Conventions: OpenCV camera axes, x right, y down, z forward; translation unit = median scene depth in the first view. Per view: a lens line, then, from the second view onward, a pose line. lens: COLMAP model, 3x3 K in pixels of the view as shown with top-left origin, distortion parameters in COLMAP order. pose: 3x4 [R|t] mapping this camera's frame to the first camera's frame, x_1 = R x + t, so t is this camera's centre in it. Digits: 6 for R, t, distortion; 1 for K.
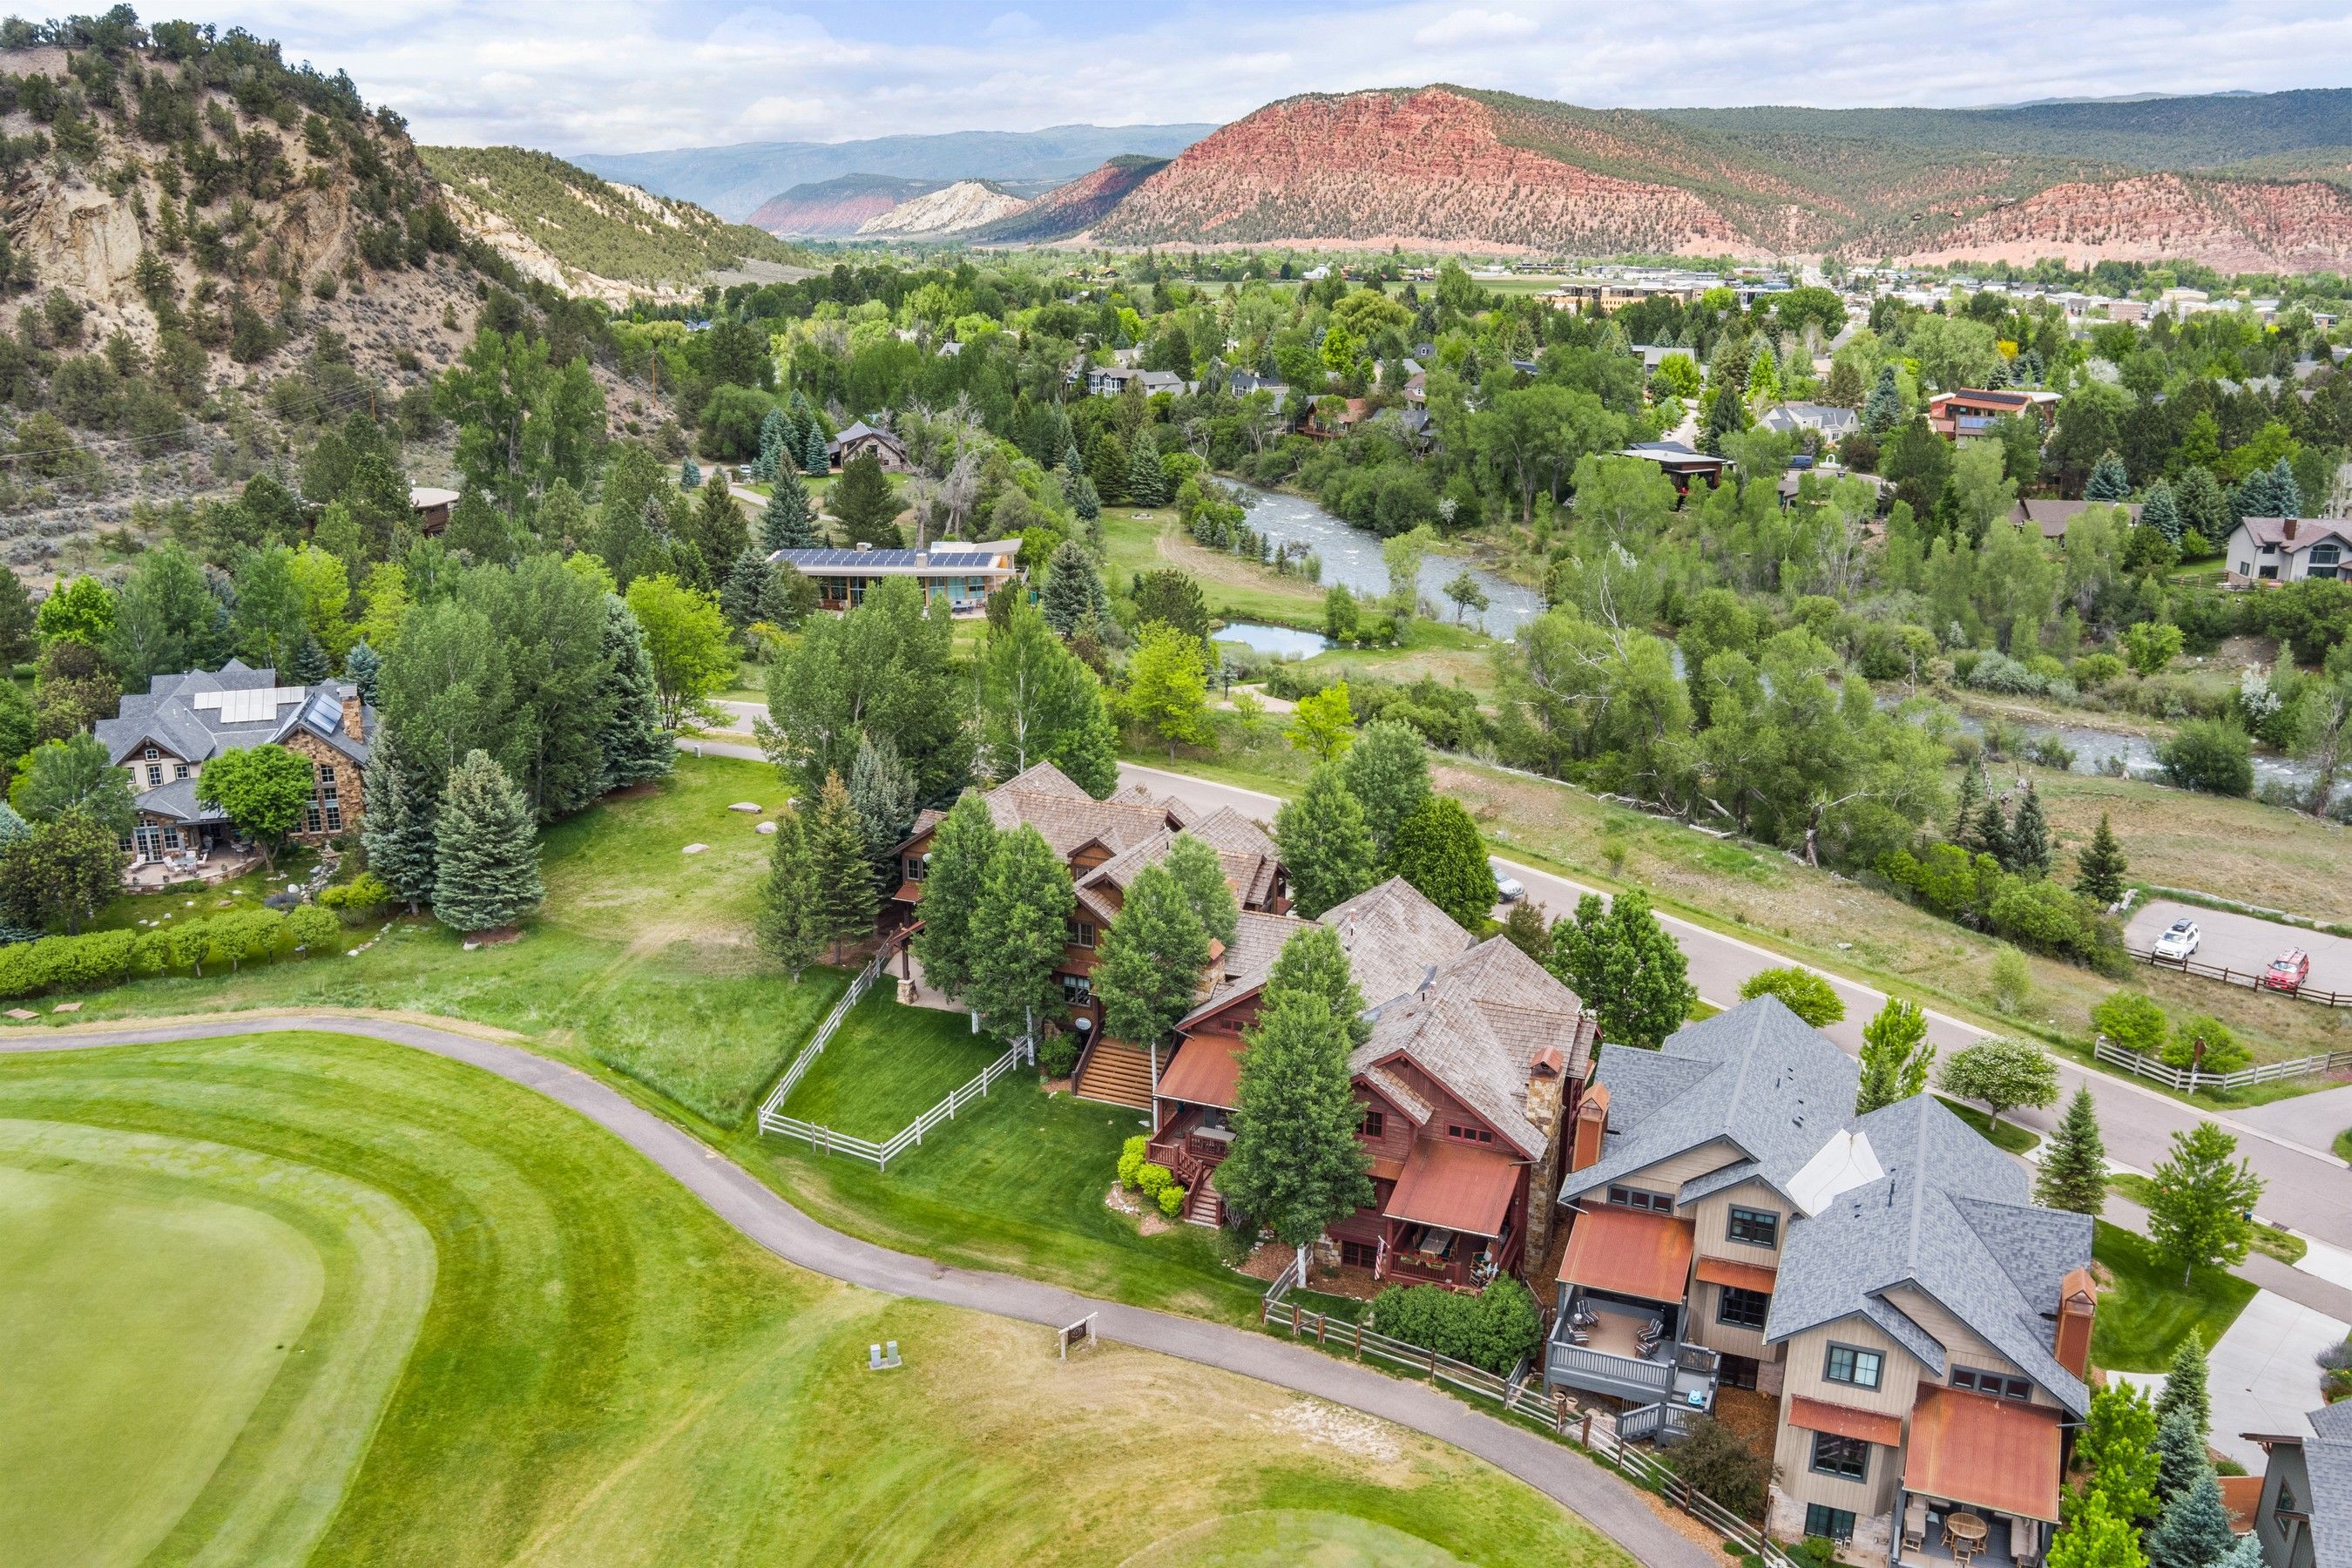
lens RADIAL K [[1904.5, 0, 1174.0], [0, 1904.5, 783.5], [0, 0, 1]] dist [-0.072460, 0.012311]
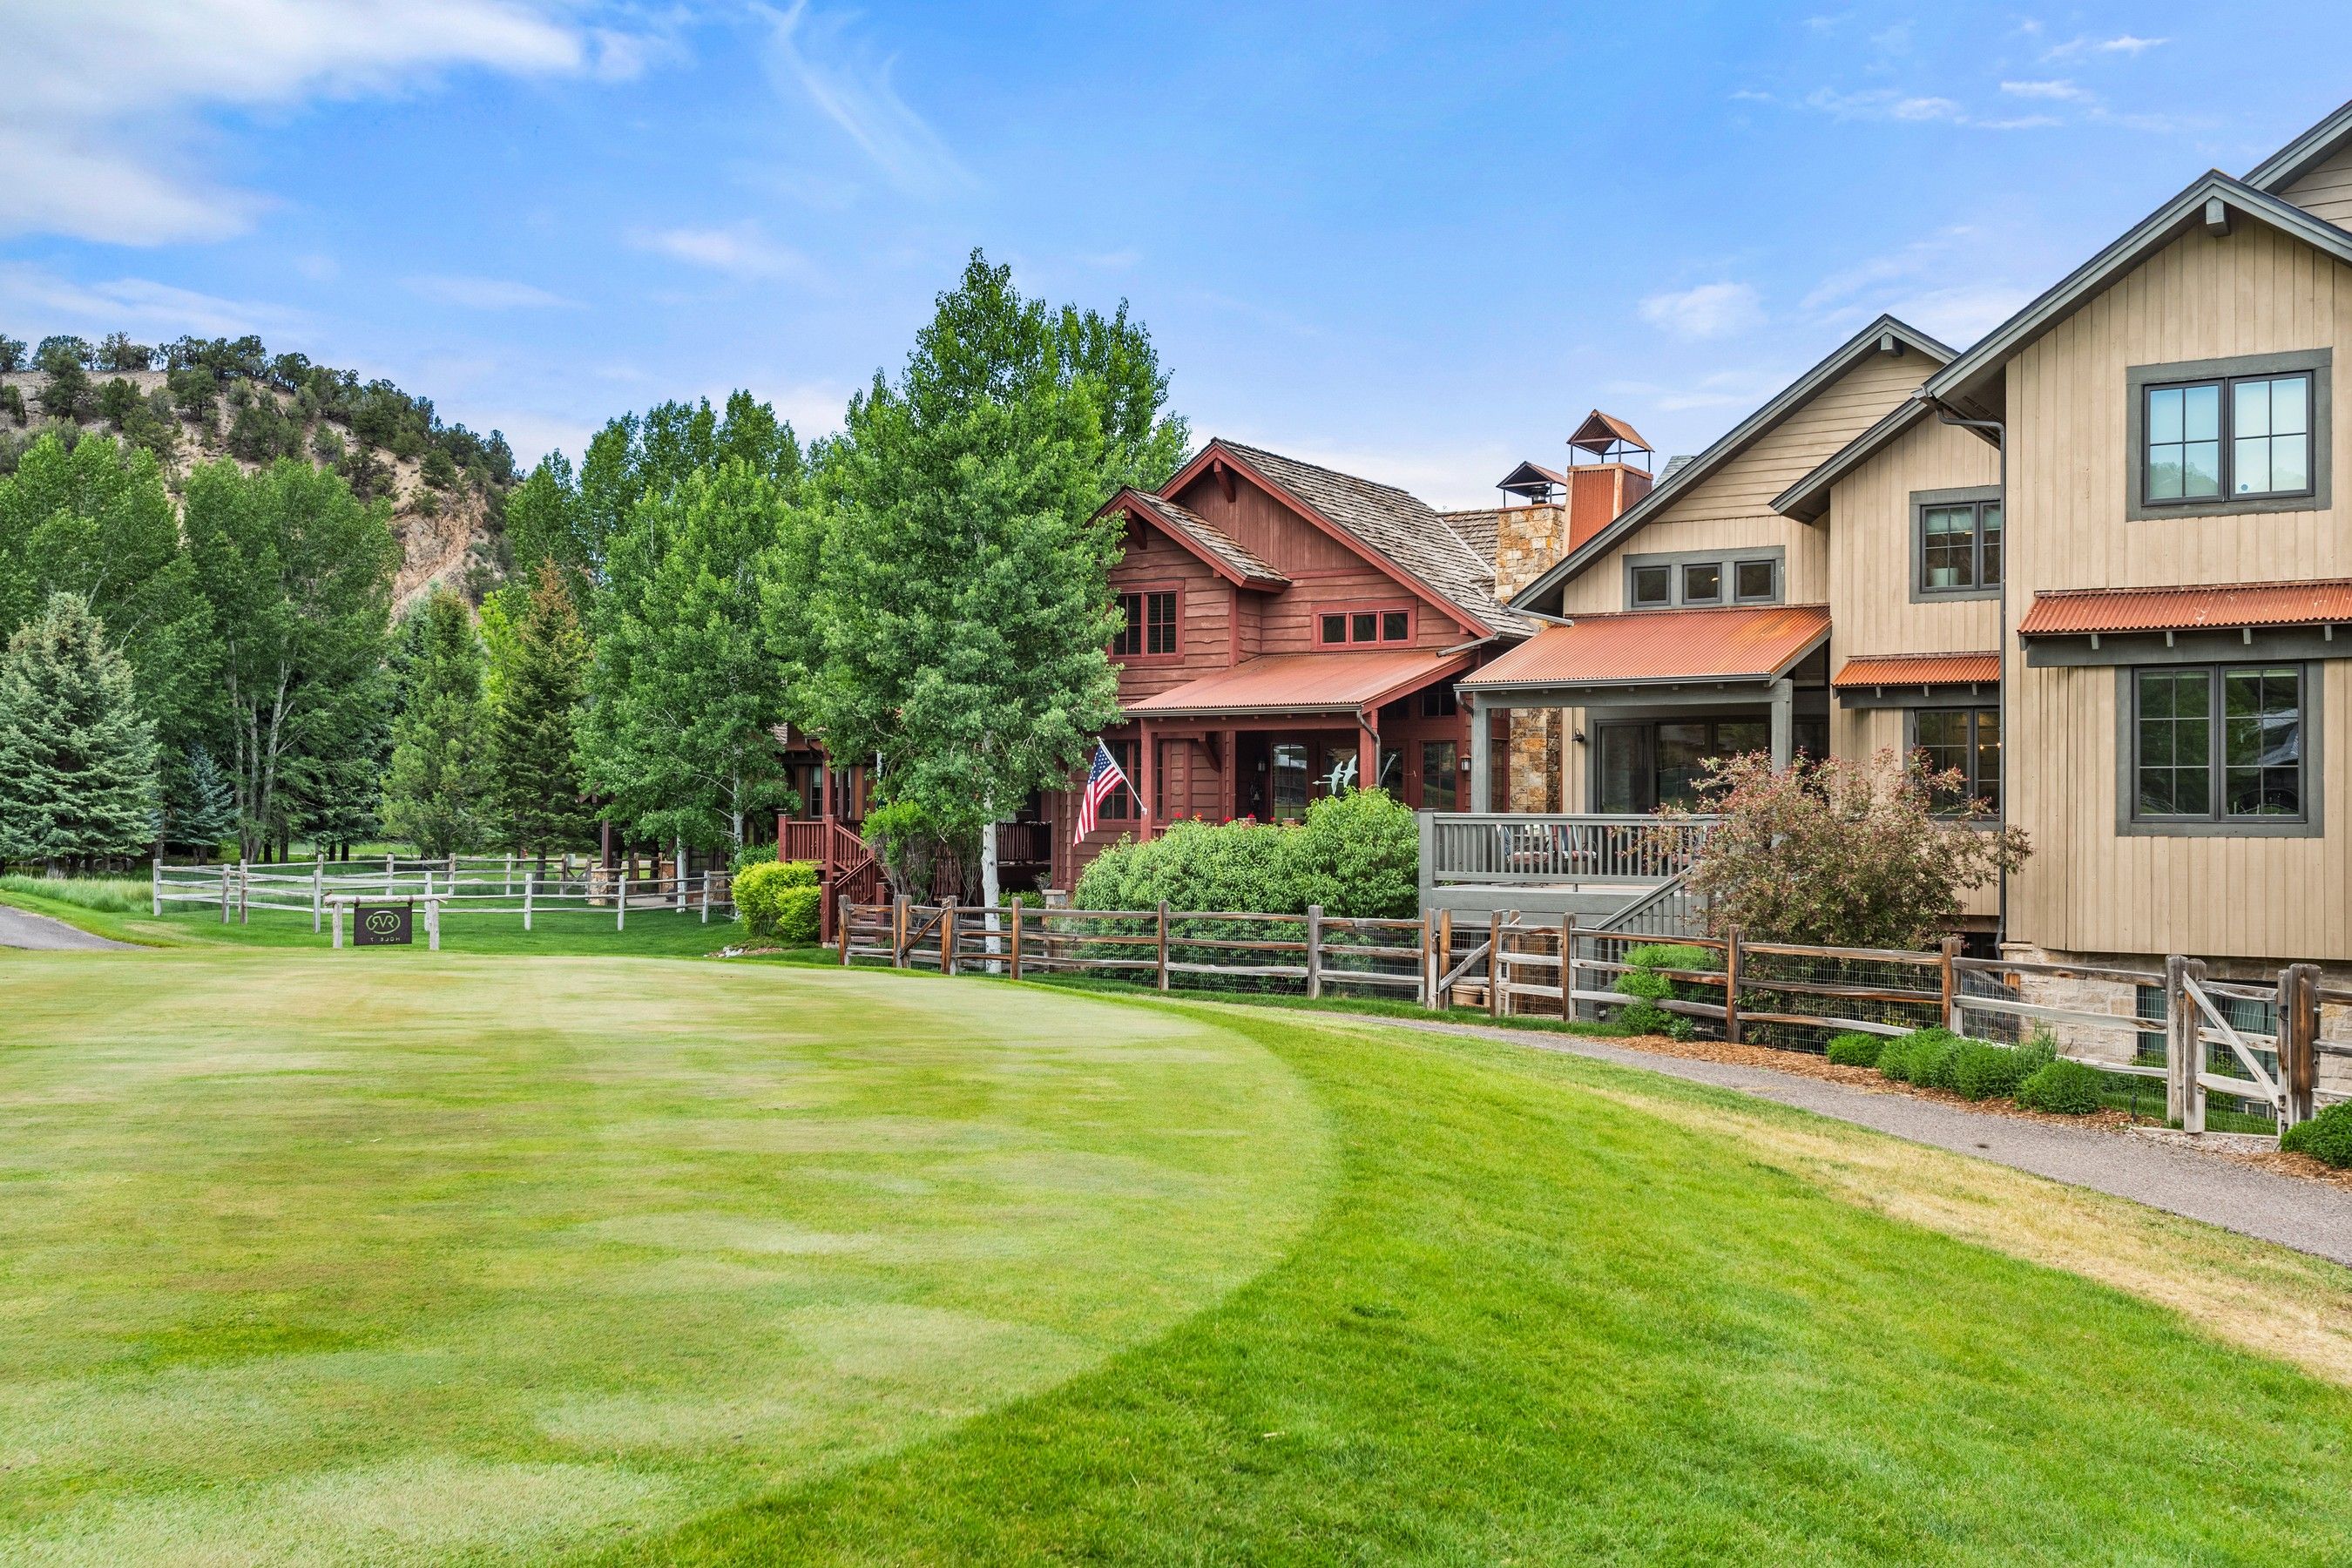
lens RADIAL K [[2248.0, 0, 1169.2], [0, 2248.0, 802.1], [0, 0, 1]] dist [0.087208, -0.134605]
pose [[0.986608, 0.002848, -0.163087, 0.134508], [-0.050365, 0.956307, -0.287993, 0.259196], [0.155141, 0.292350, 0.943643, 0.339671]]
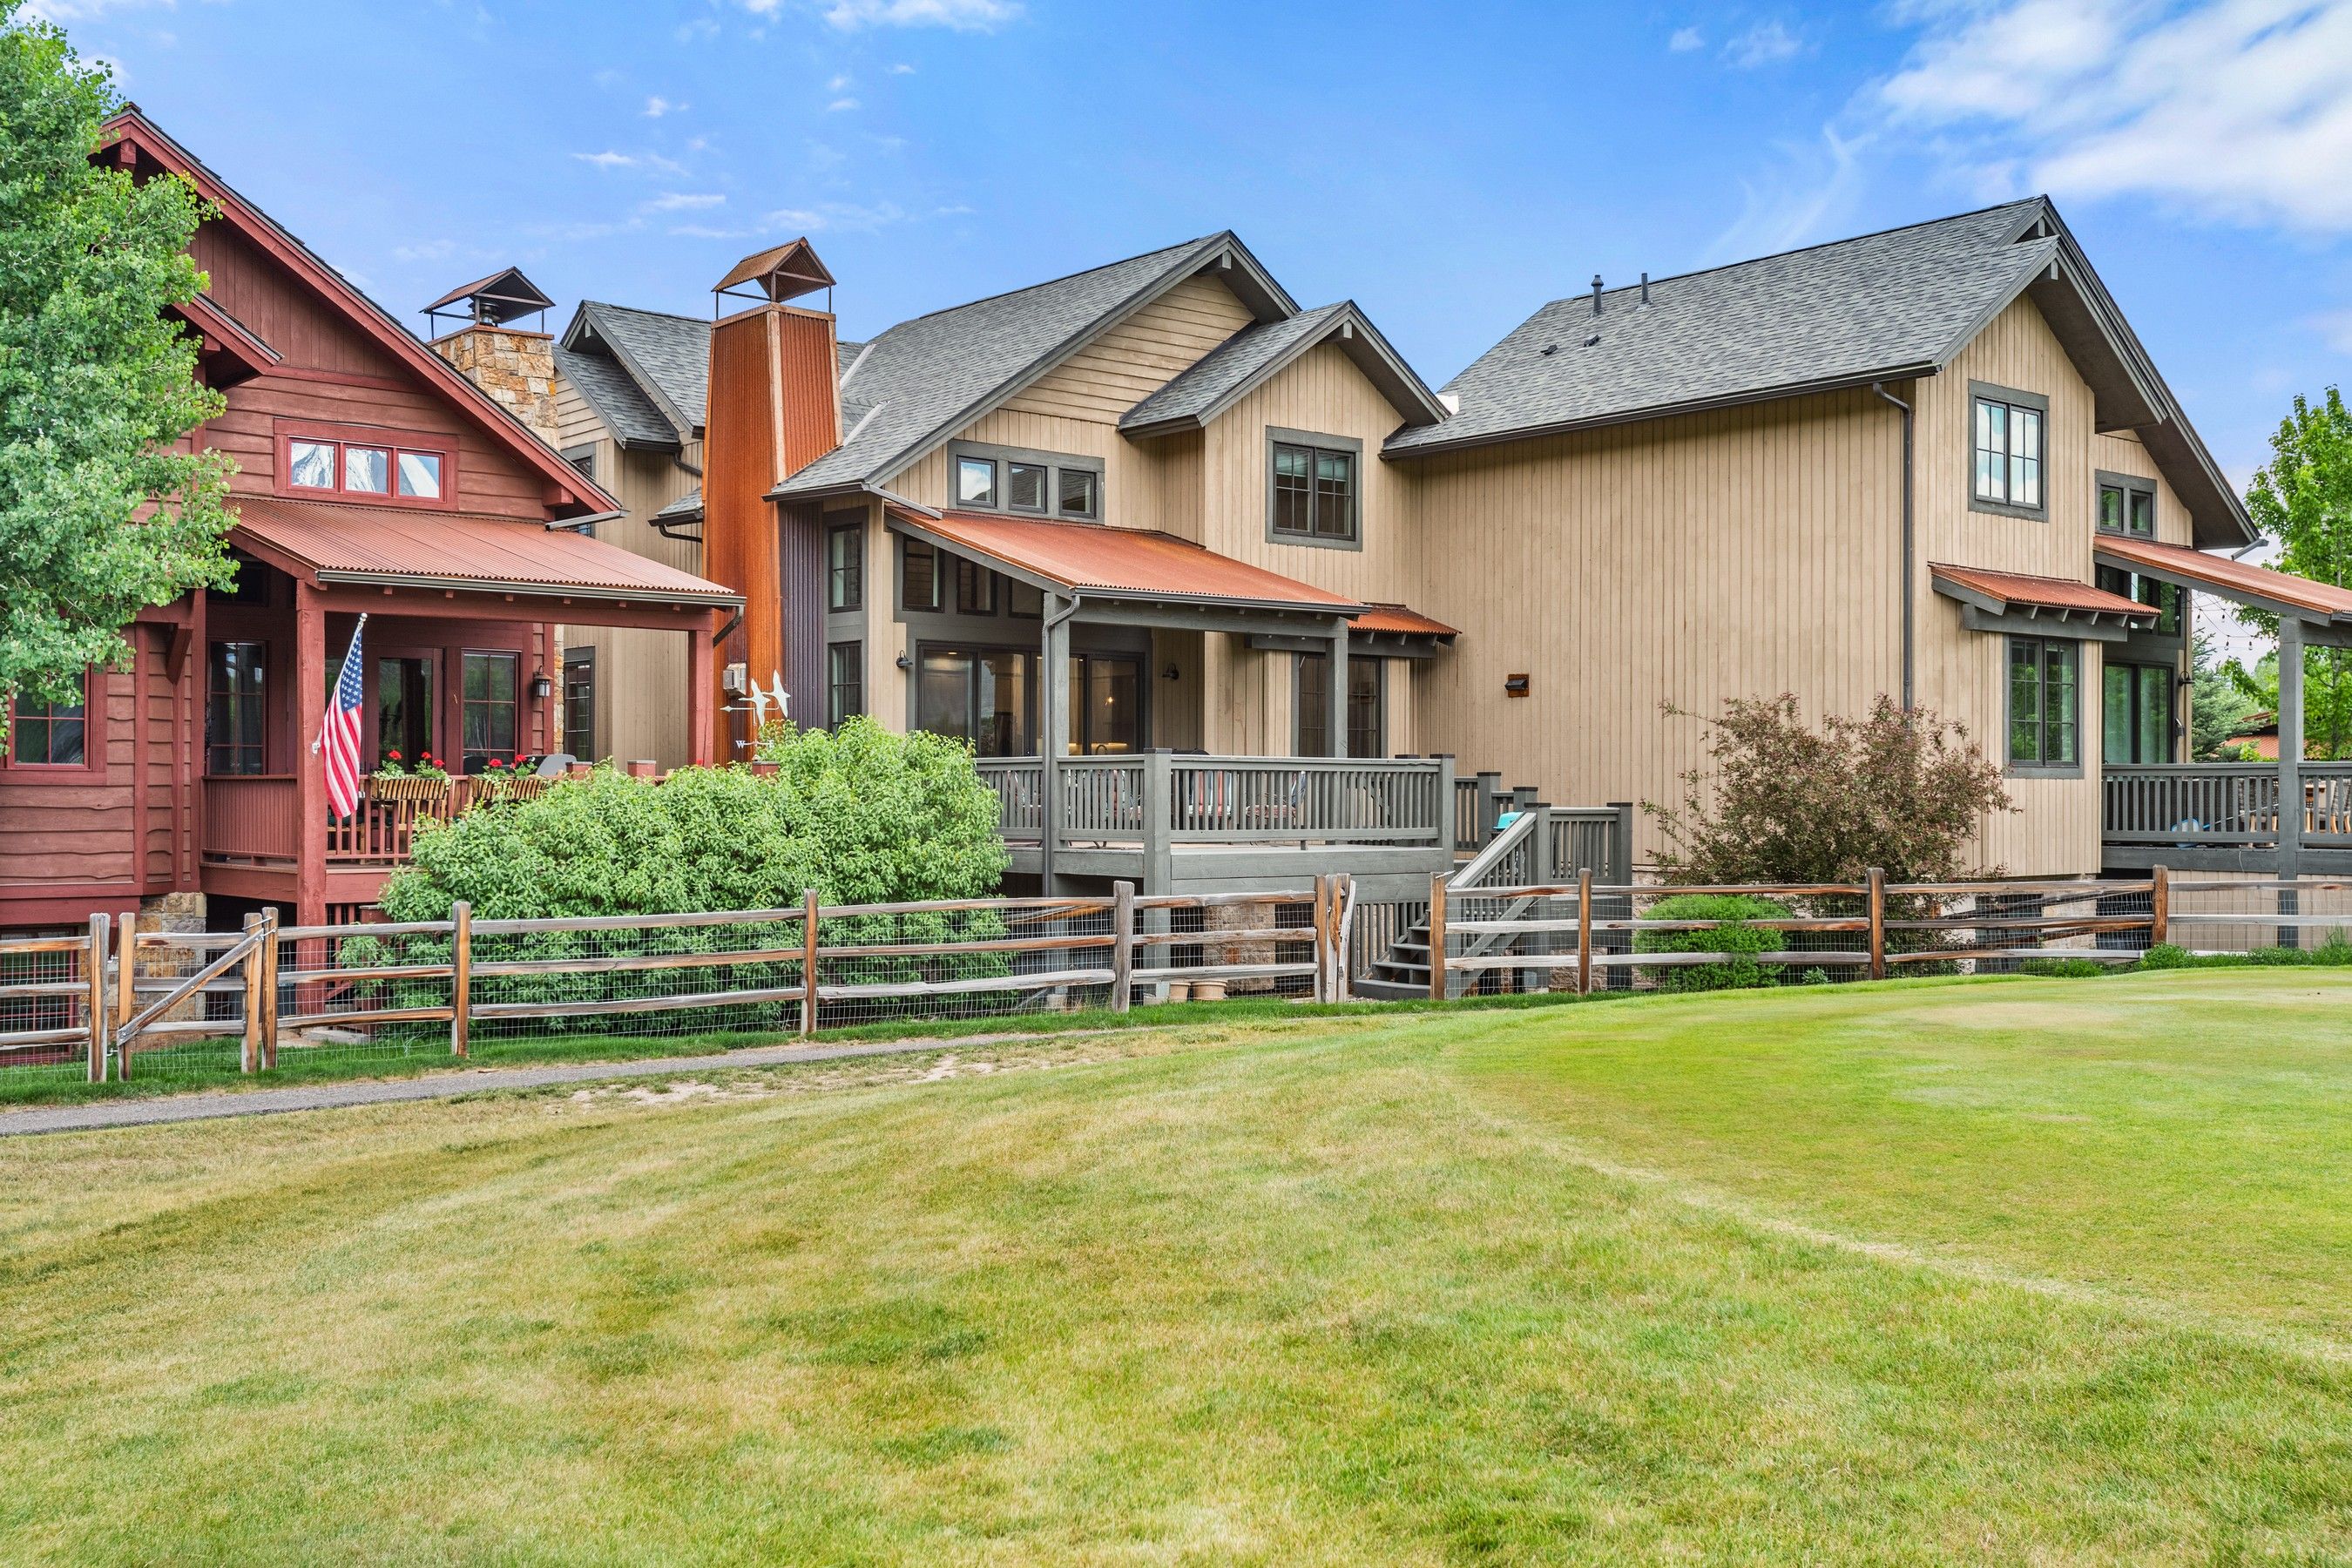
lens RADIAL K [[2248.0, 0, 1169.2], [0, 2248.0, 802.1], [0, 0, 1]] dist [0.087208, -0.134605]
pose [[0.462728, -0.005098, 0.886486, -0.066414], [0.250979, 0.959824, -0.125487, 0.210272], [-0.850231, 0.280555, 0.445417, 0.512116]]
